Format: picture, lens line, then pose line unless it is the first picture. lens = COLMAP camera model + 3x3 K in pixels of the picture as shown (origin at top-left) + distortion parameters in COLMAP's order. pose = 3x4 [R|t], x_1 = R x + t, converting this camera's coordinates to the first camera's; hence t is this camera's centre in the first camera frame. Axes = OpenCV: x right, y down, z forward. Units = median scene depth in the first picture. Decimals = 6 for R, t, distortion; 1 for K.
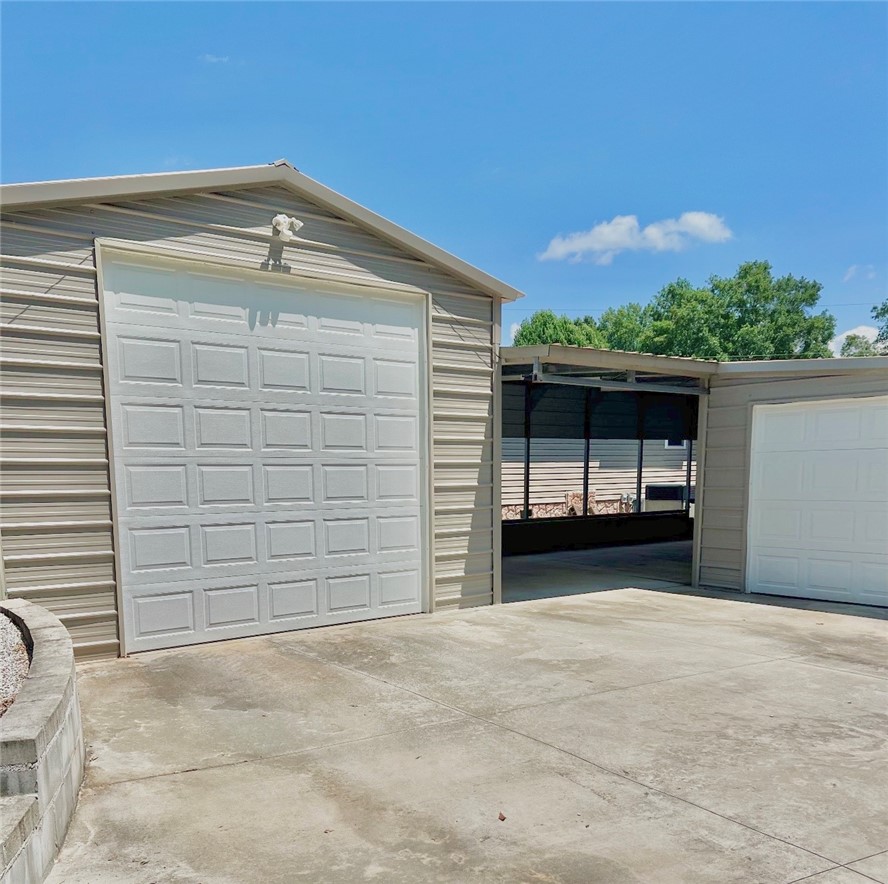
lens RADIAL K [[898.0, 0, 444.0], [0, 898.0, 442.0], [0, 0, 1]] dist [0.013966, 0.023084]
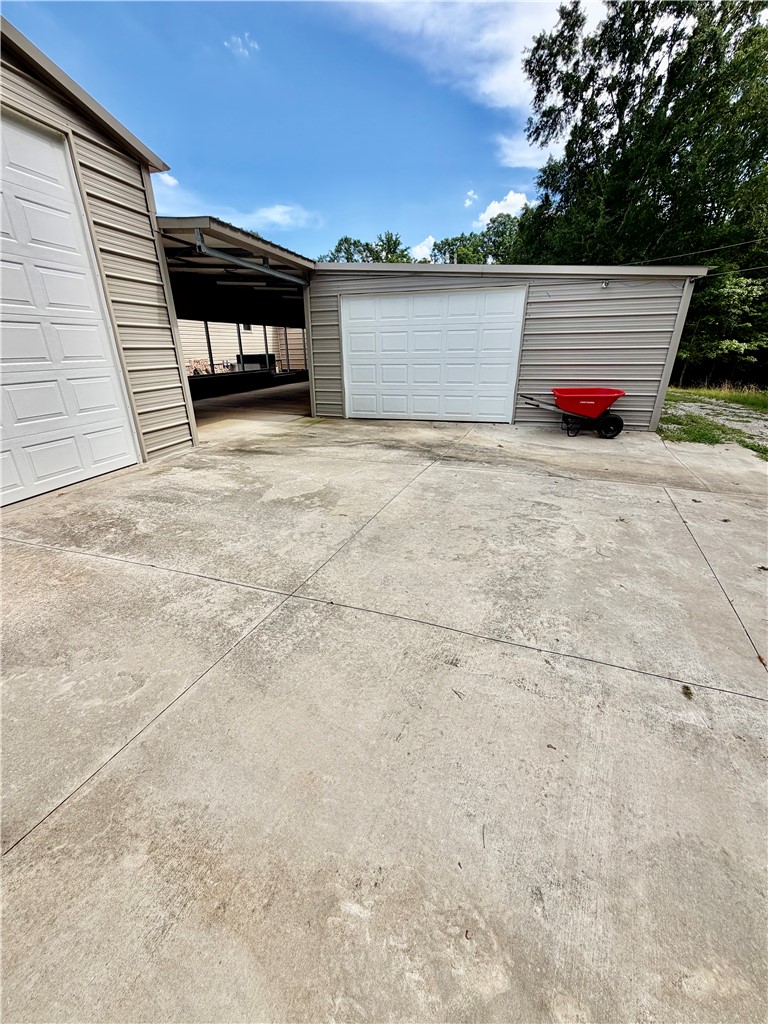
lens RADIAL K [[409.9, 0, 383.0], [0, 409.9, 500.7], [0, 0, 1]] dist [-0.010842, -0.000160]
pose [[0.813559, -0.198092, 0.546701, -0.065320], [-0.021304, 0.929398, 0.368463, 0.035713], [-0.581092, -0.311413, 0.751900, 0.424930]]
